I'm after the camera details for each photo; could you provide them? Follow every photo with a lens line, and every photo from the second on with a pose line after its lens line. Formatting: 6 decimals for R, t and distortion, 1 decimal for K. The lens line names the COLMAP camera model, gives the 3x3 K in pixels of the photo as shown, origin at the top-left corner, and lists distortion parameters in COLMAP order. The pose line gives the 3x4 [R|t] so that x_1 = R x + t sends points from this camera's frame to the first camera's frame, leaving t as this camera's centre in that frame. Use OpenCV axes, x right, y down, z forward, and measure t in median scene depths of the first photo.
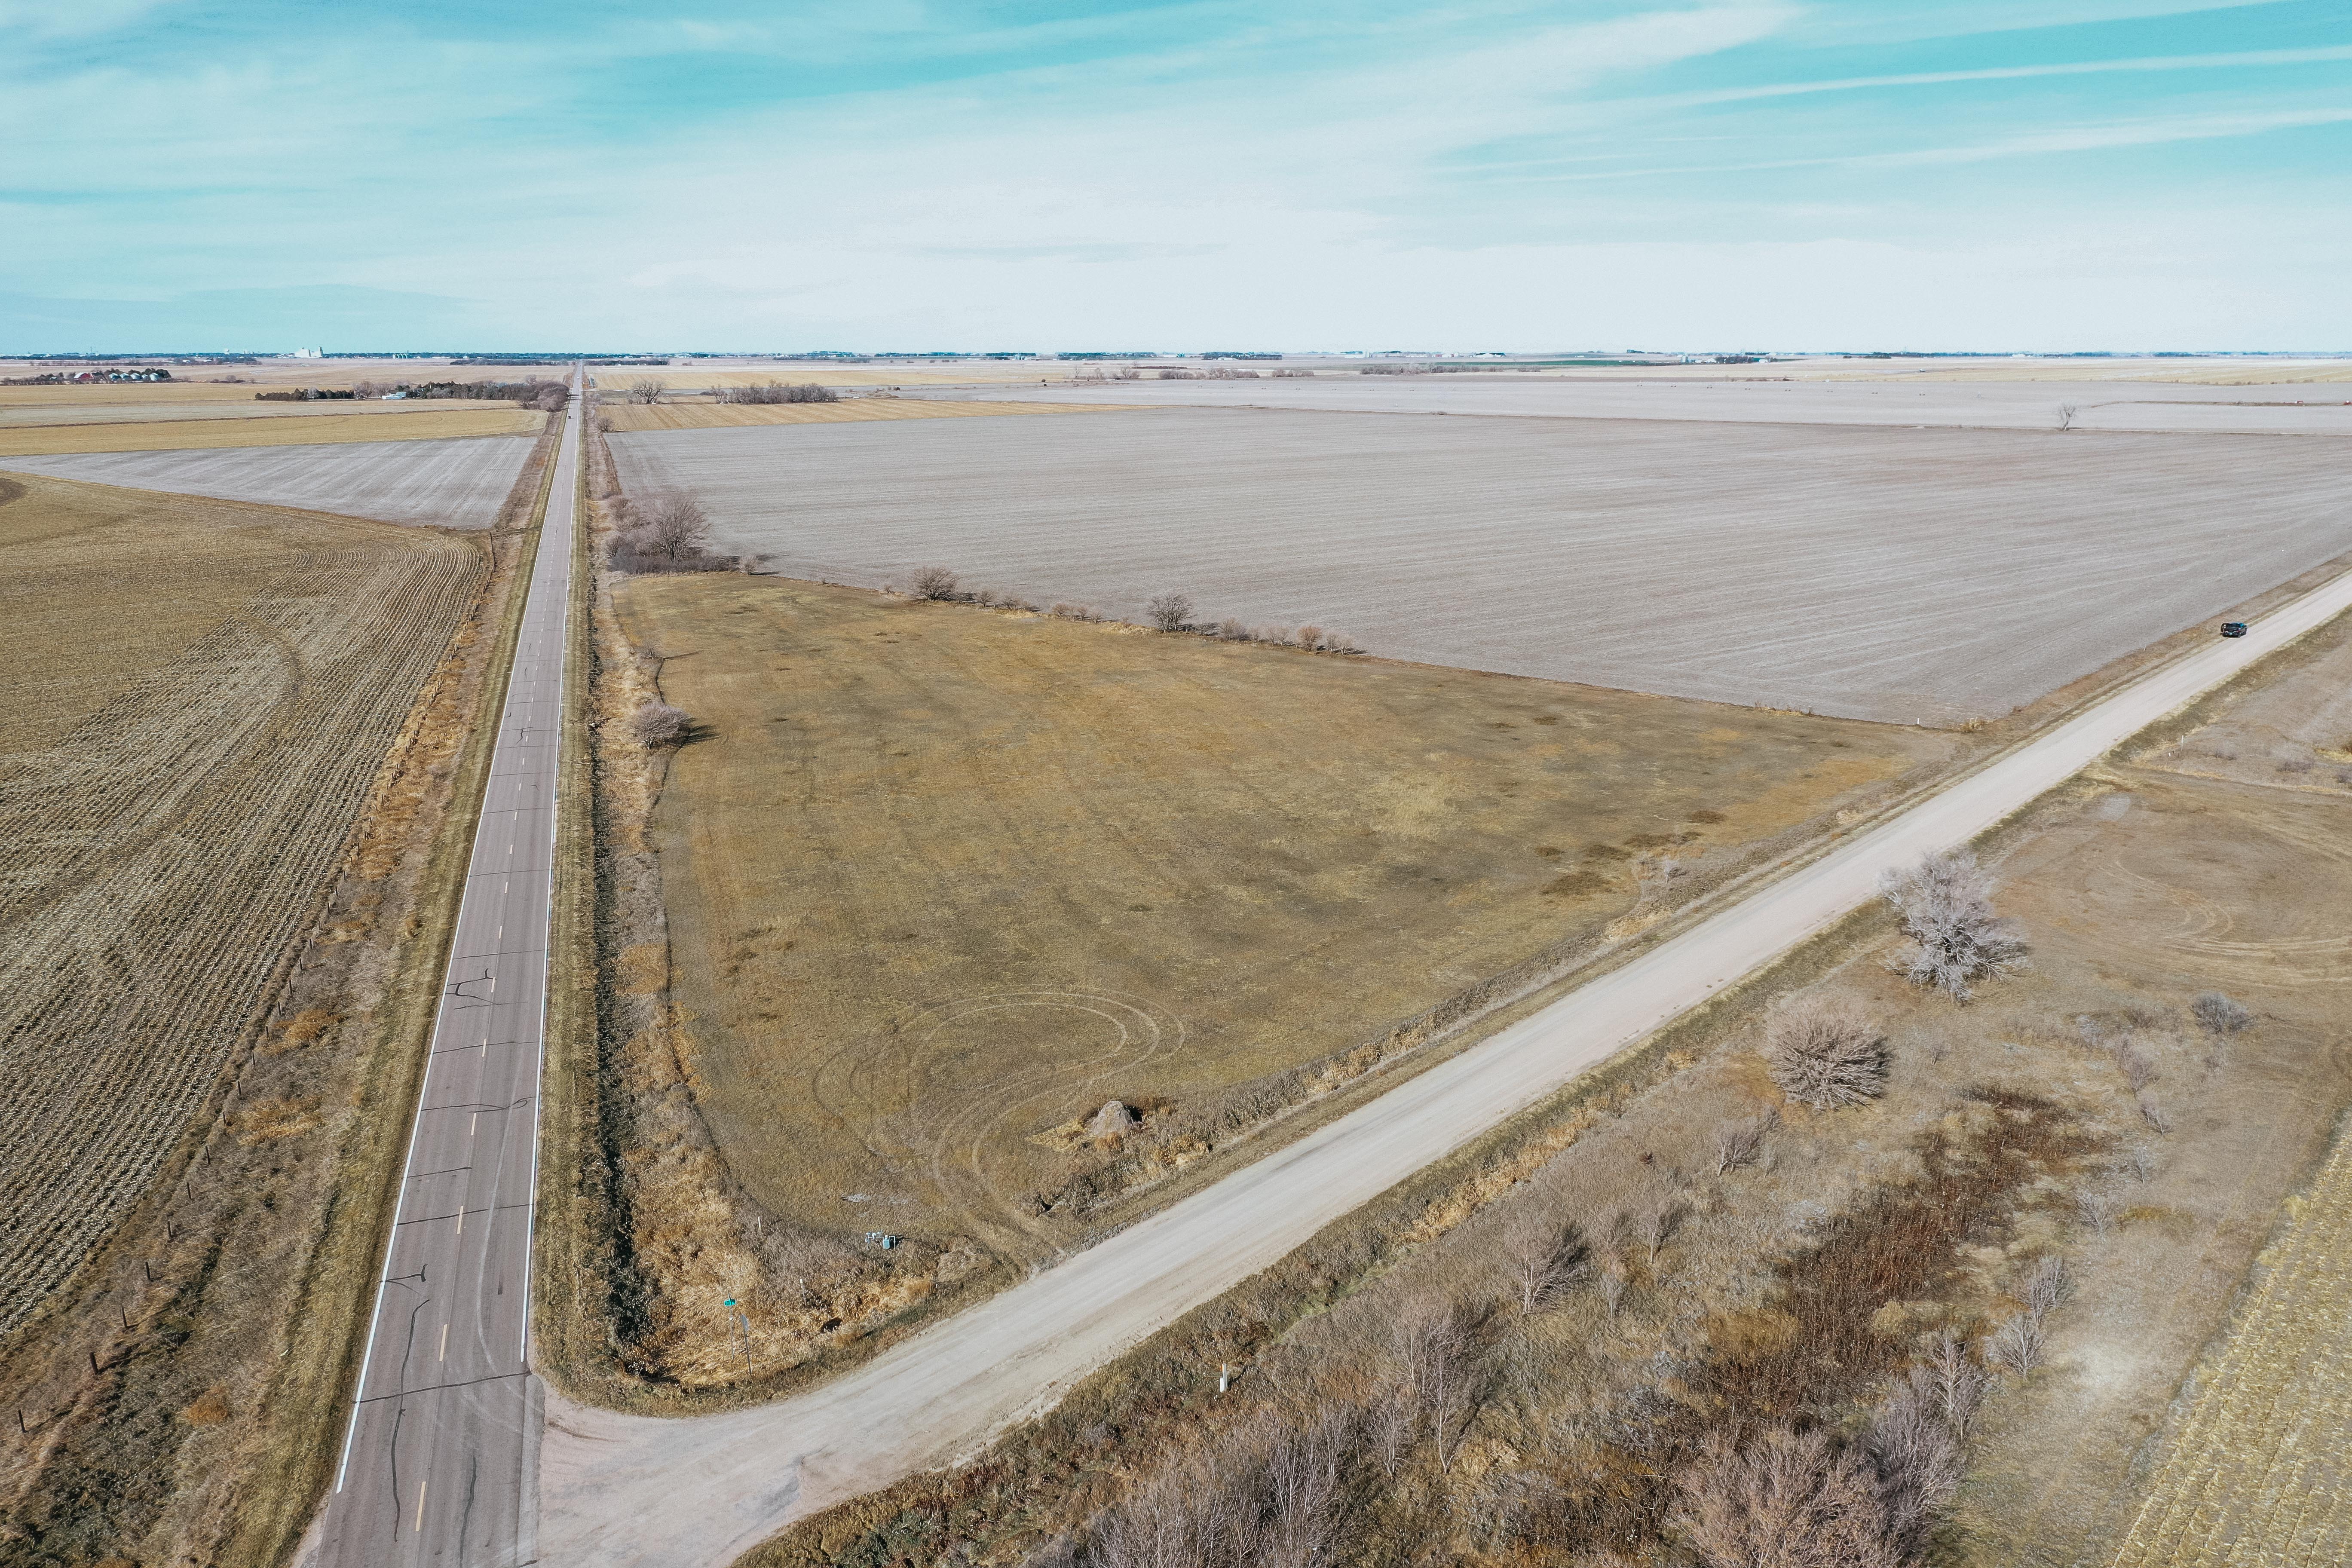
lens RADIAL K [[1836.9, 0, 1177.0], [0, 1836.9, 795.4], [0, 0, 1]] dist [-0.002015, -0.003401]
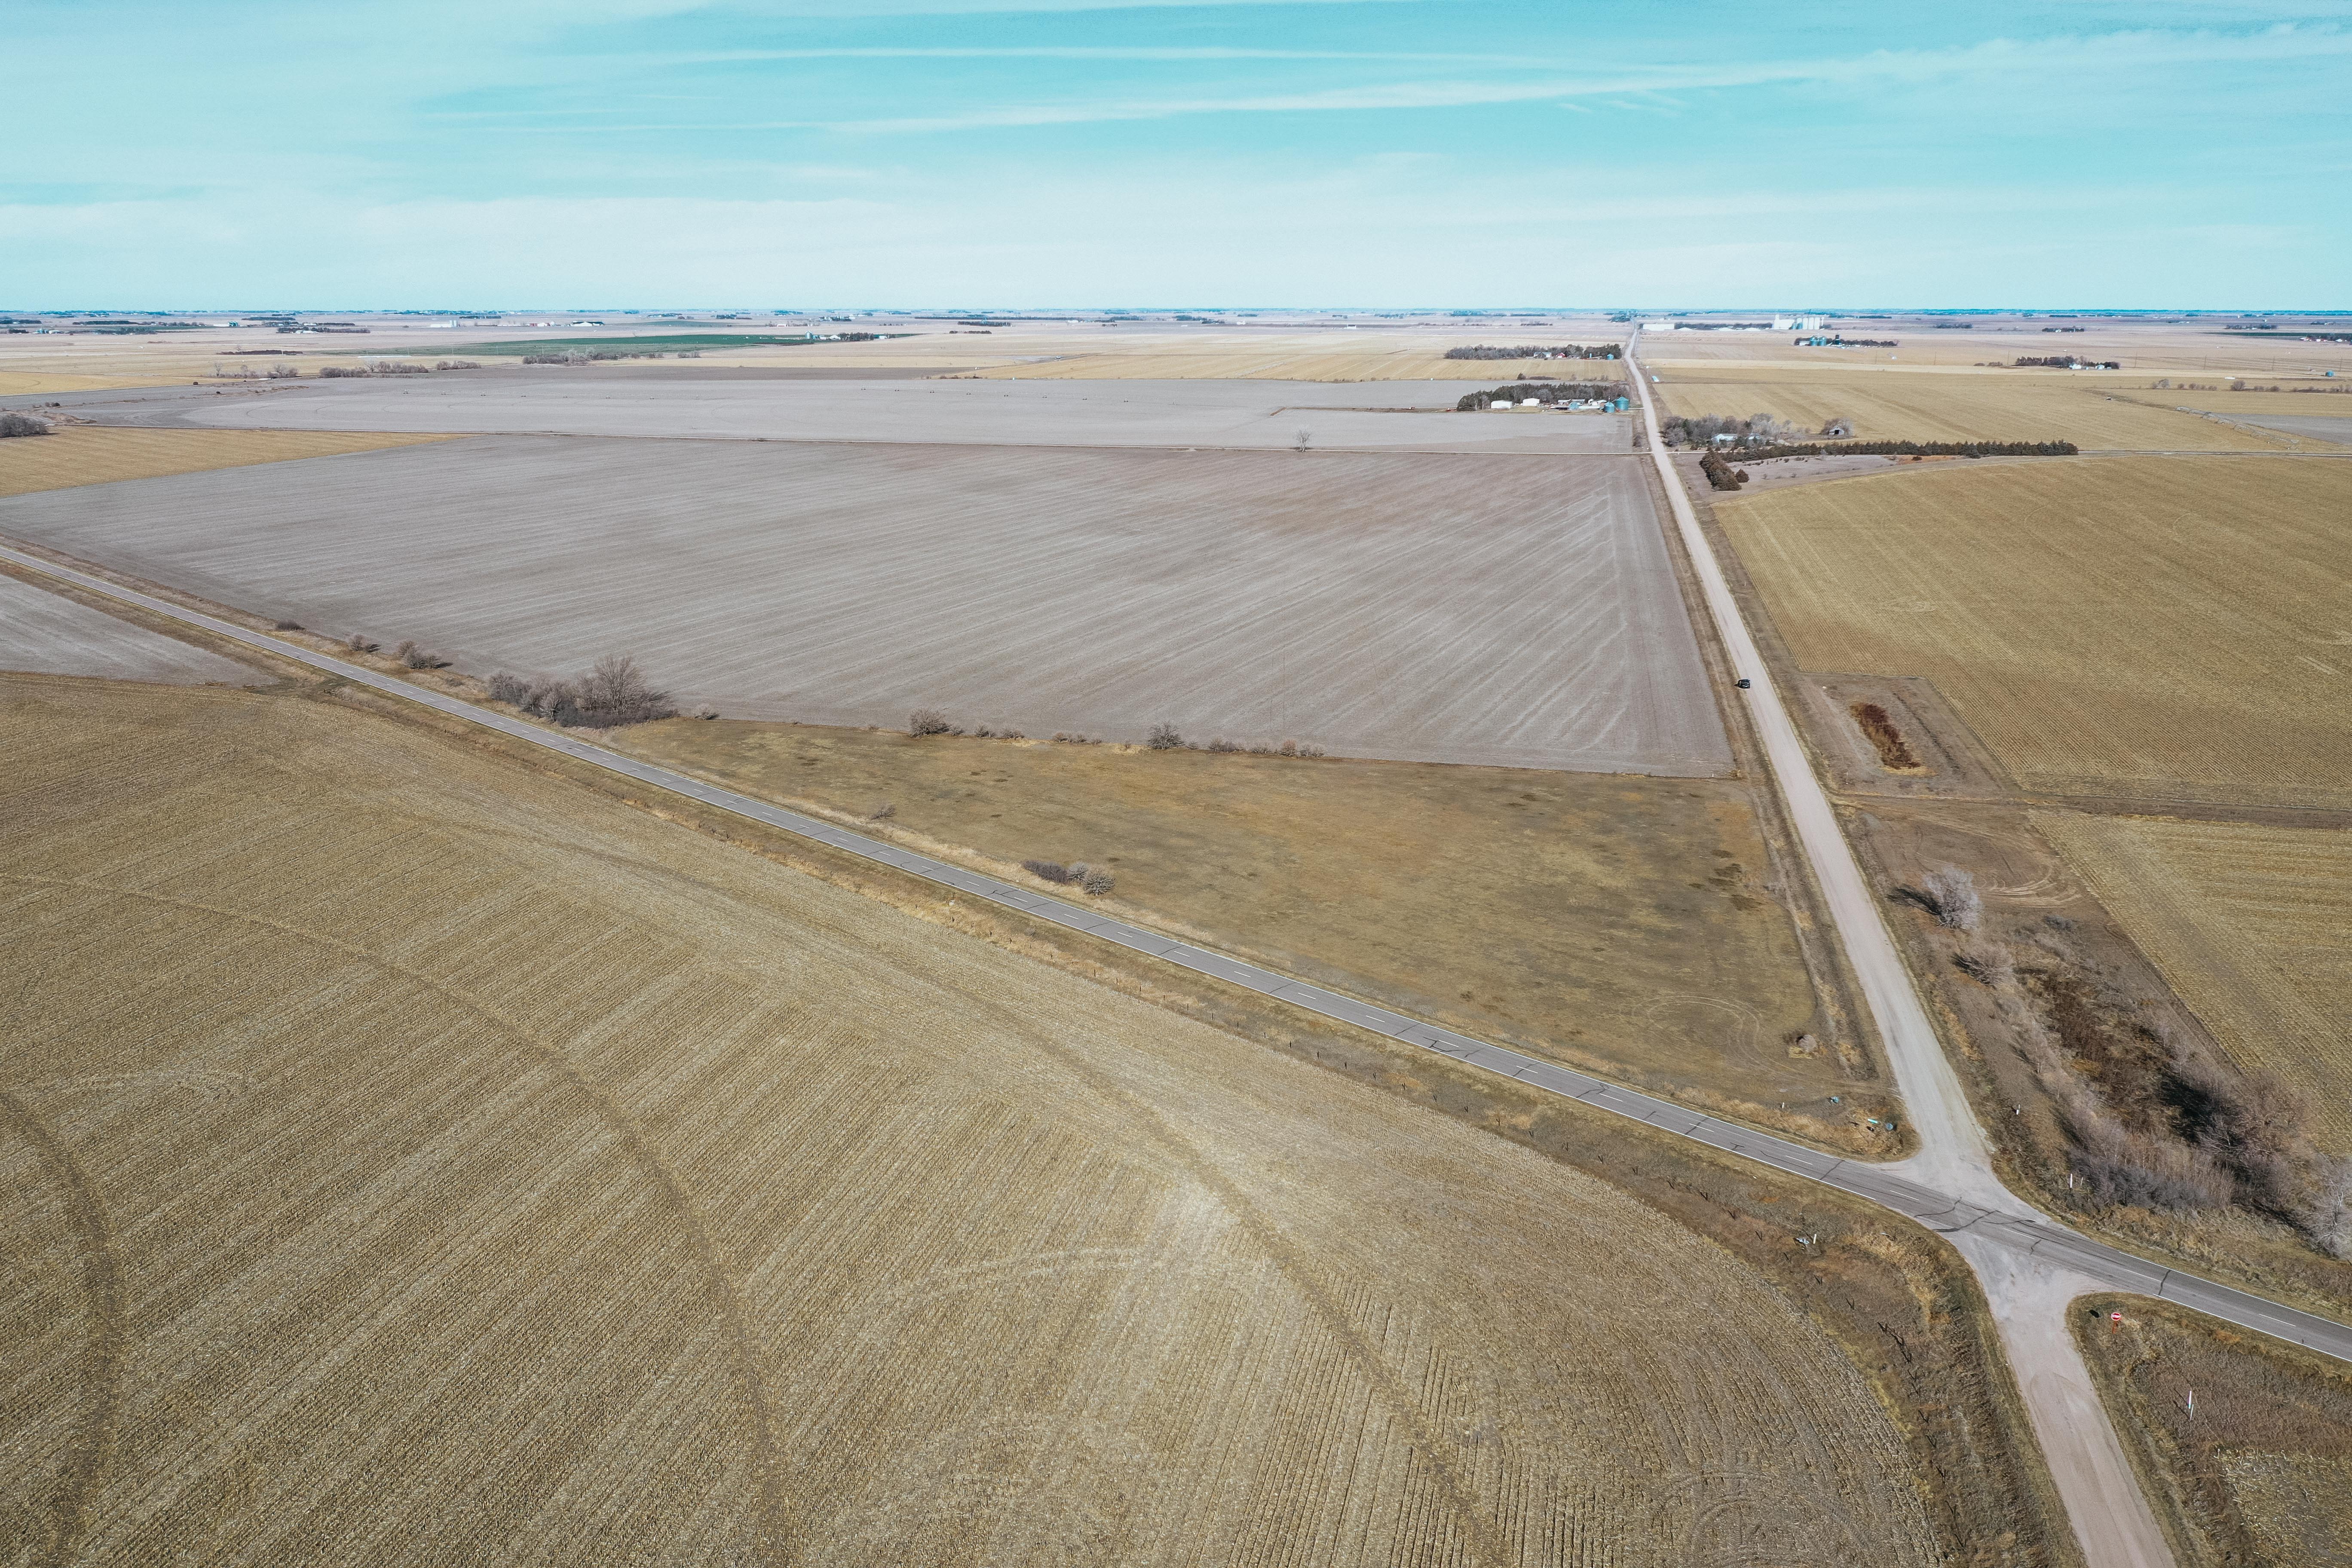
lens RADIAL K [[1836.9, 0, 1166.8], [0, 1836.9, 776.2], [0, 0, 1]] dist [-0.002015, -0.003401]
pose [[0.883940, -0.116358, 0.452891, -1.536281], [0.110237, 0.993100, 0.039993, -0.296968], [-0.454420, 0.014574, 0.890668, -0.617004]]
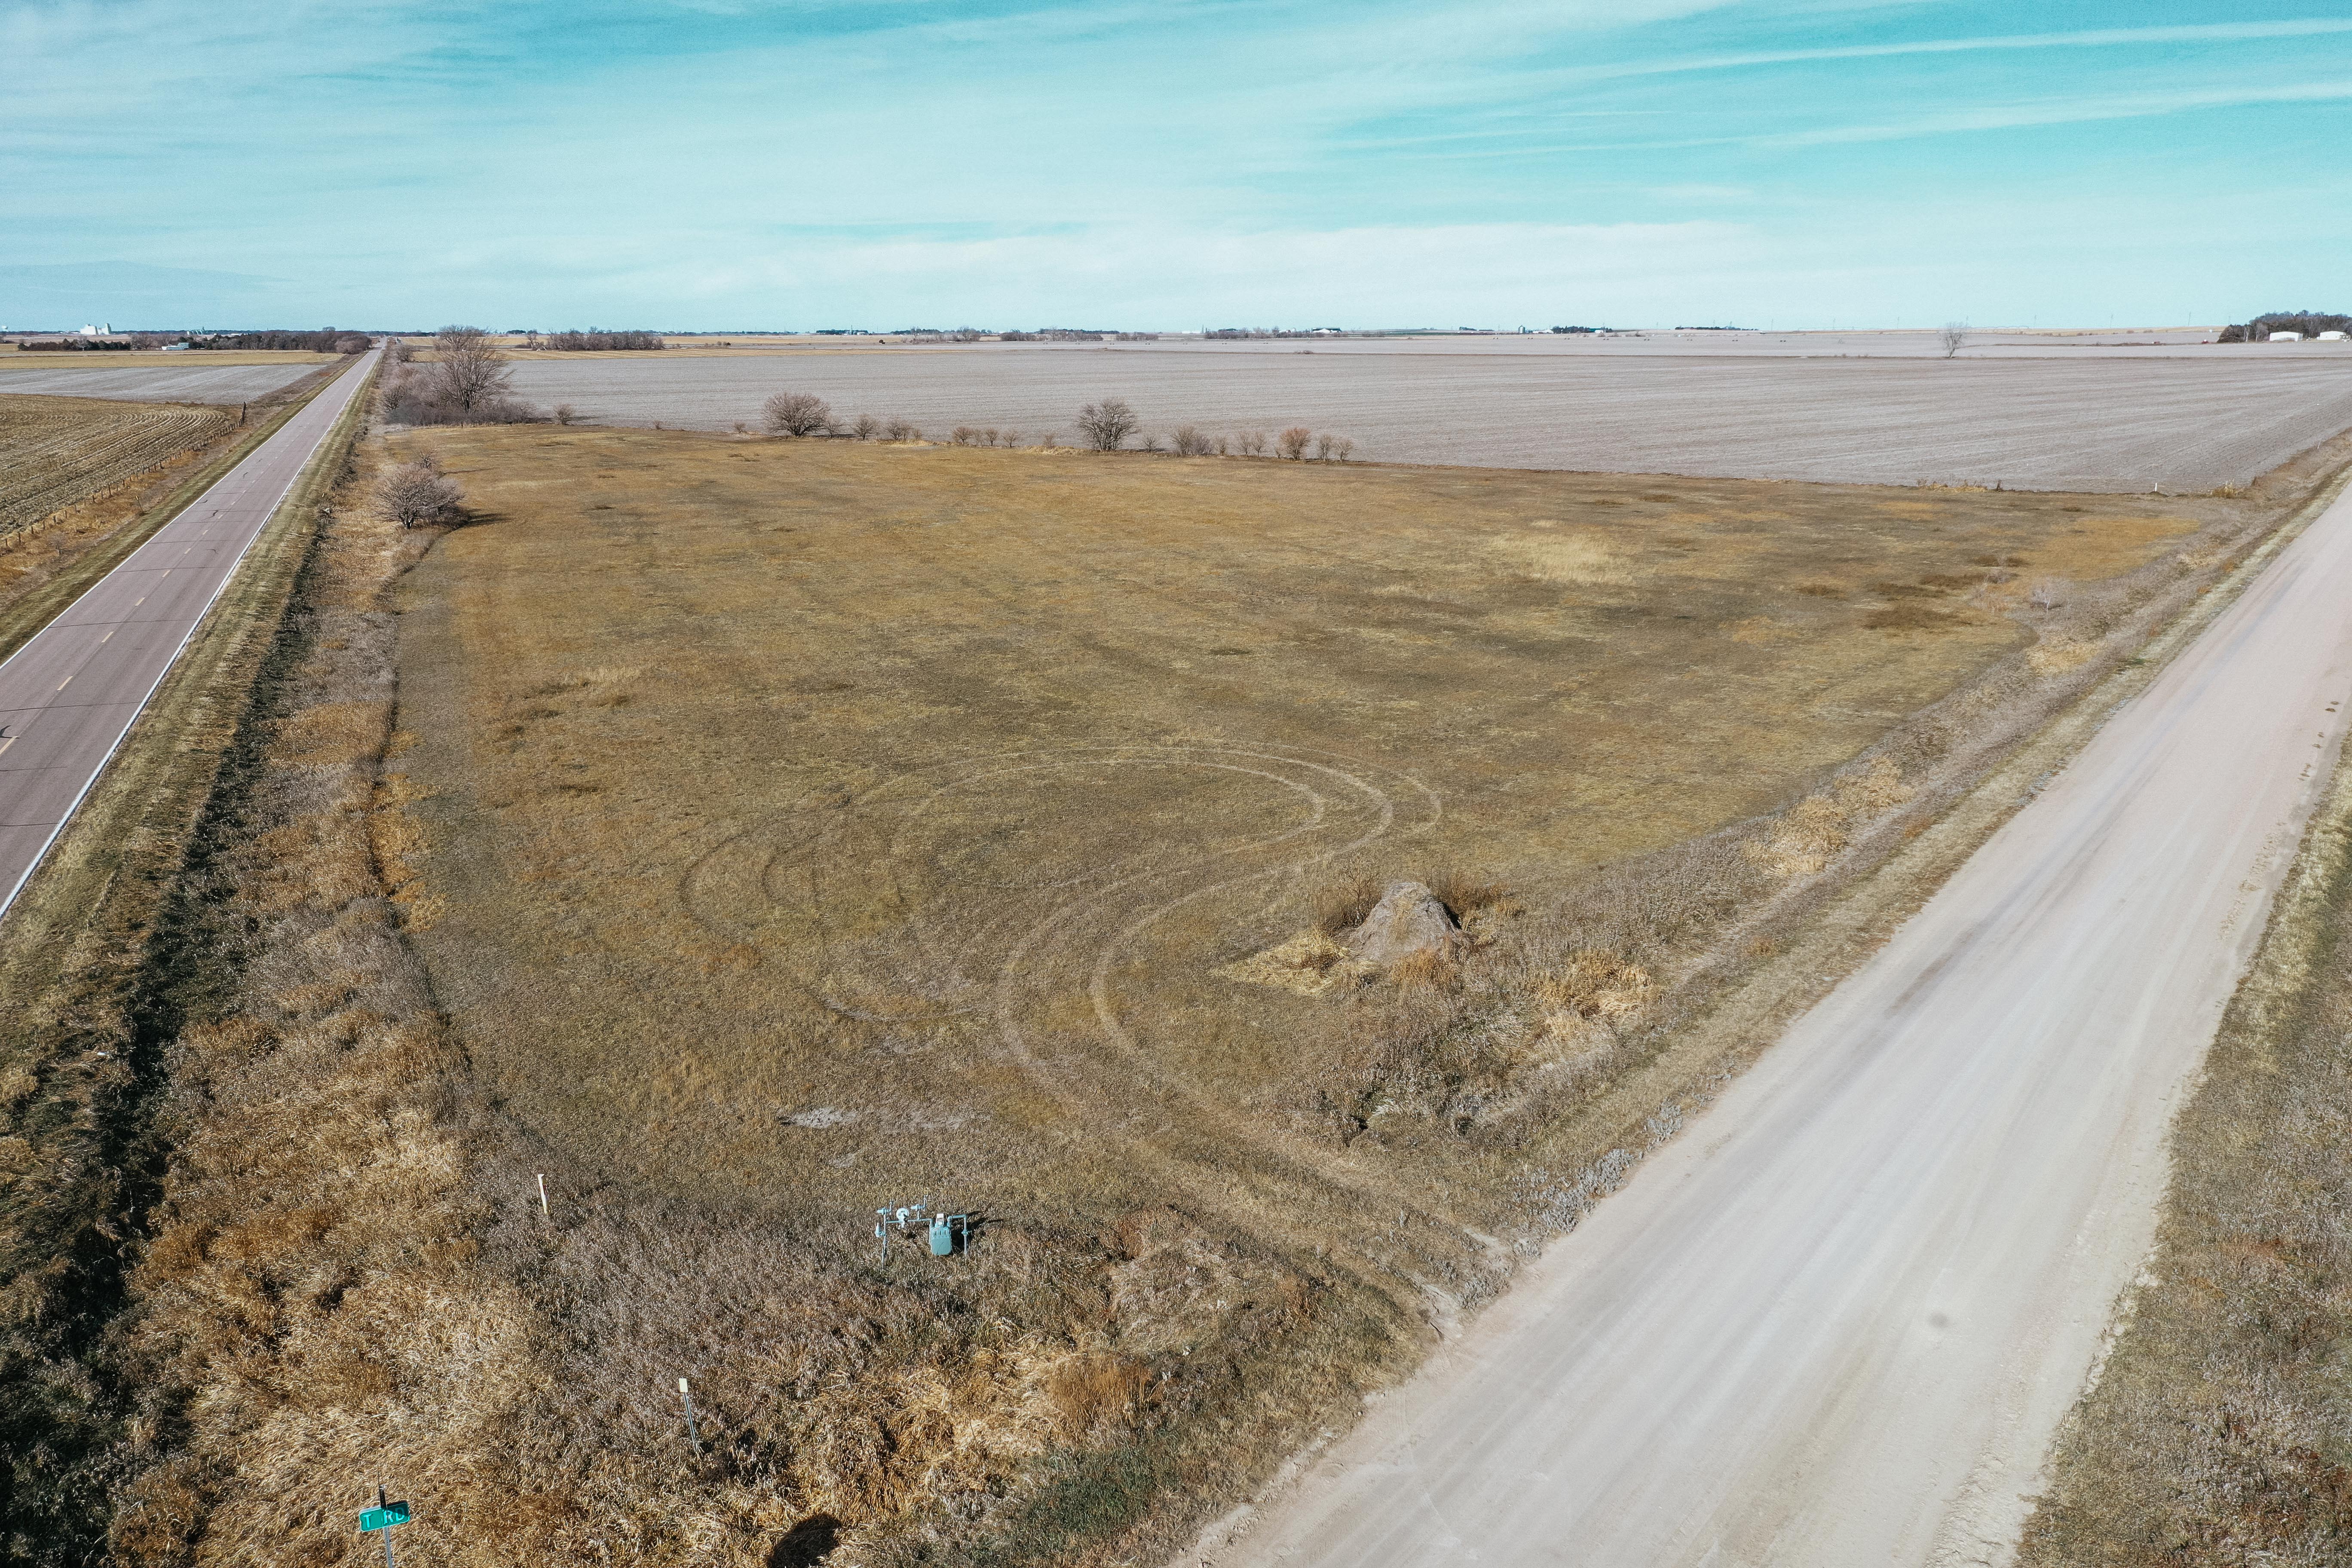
lens RADIAL K [[1836.9, 0, 1164.4], [0, 1836.9, 789.5], [0, 0, 1]] dist [-0.002015, -0.003401]
pose [[0.996636, -0.021279, 0.079148, -0.106880], [0.020809, 0.999761, 0.006754, 0.122119], [-0.079273, -0.005084, 0.996840, 0.504154]]
